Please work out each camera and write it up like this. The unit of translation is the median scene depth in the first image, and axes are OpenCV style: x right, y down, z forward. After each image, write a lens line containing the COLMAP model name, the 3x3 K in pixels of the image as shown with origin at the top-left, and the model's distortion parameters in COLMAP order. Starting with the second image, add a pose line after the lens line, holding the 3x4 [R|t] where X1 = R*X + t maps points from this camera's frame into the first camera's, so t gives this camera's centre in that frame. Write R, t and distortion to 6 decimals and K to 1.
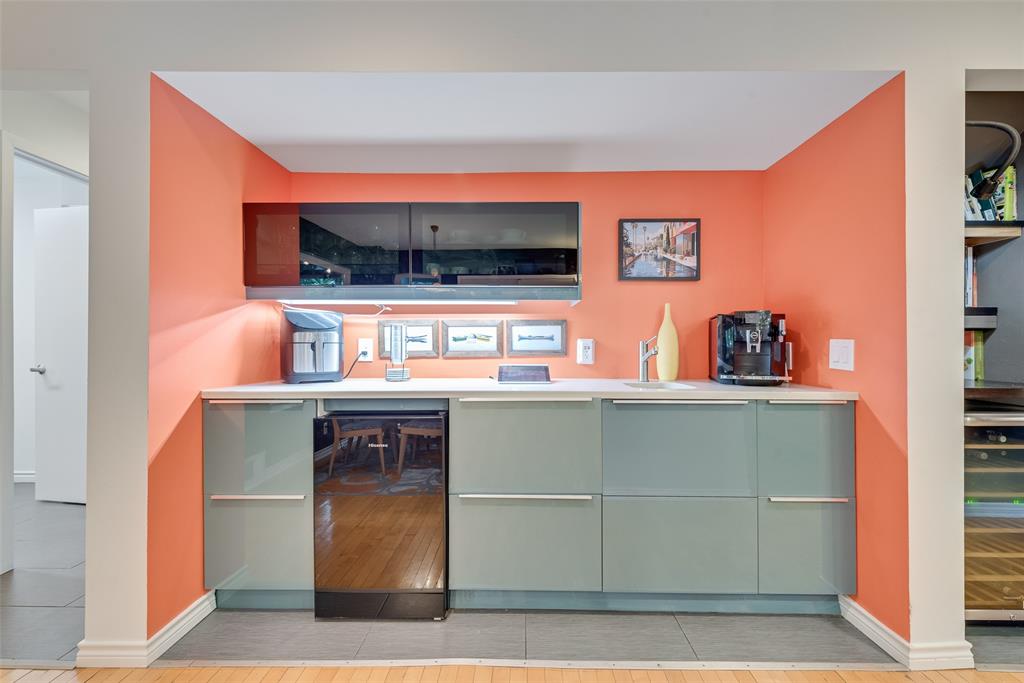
lens RADIAL K [[408.2, 0, 512.8], [0, 408.2, 342.6], [0, 0, 1]] dist [0.016146, -0.002406]
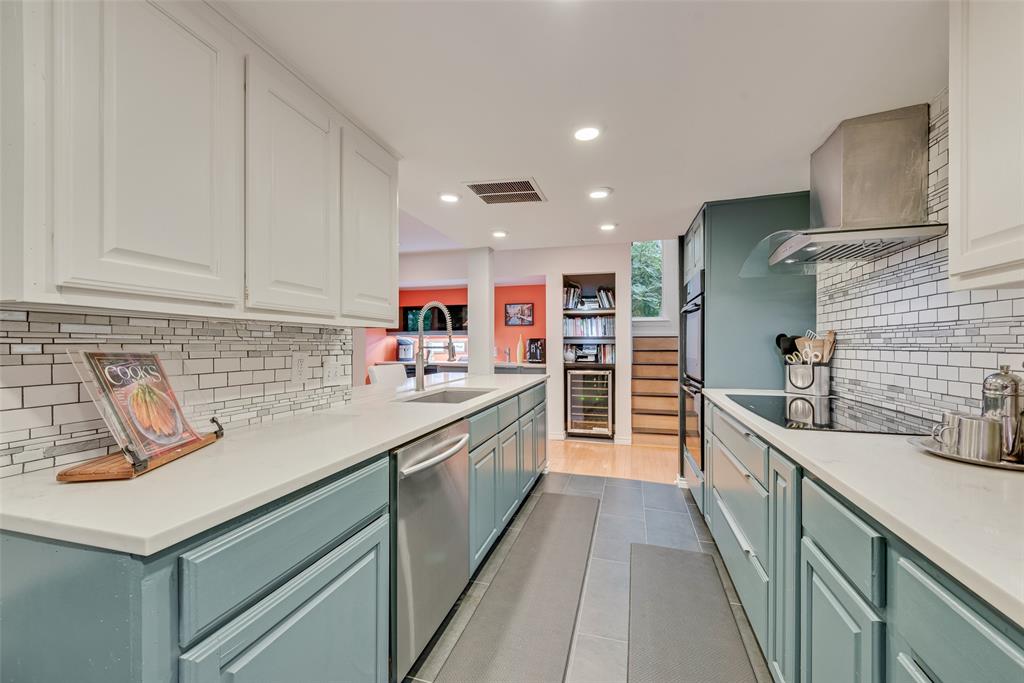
lens RADIAL K [[408.2, 0, 513.1], [0, 408.2, 345.5], [0, 0, 1]] dist [0.016146, -0.002406]
pose [[0.957469, -0.000859, -0.288536, 1.103679], [0.000875, 1.000000, -0.000072, -0.021071], [0.288536, -0.000183, 0.957469, -1.609286]]
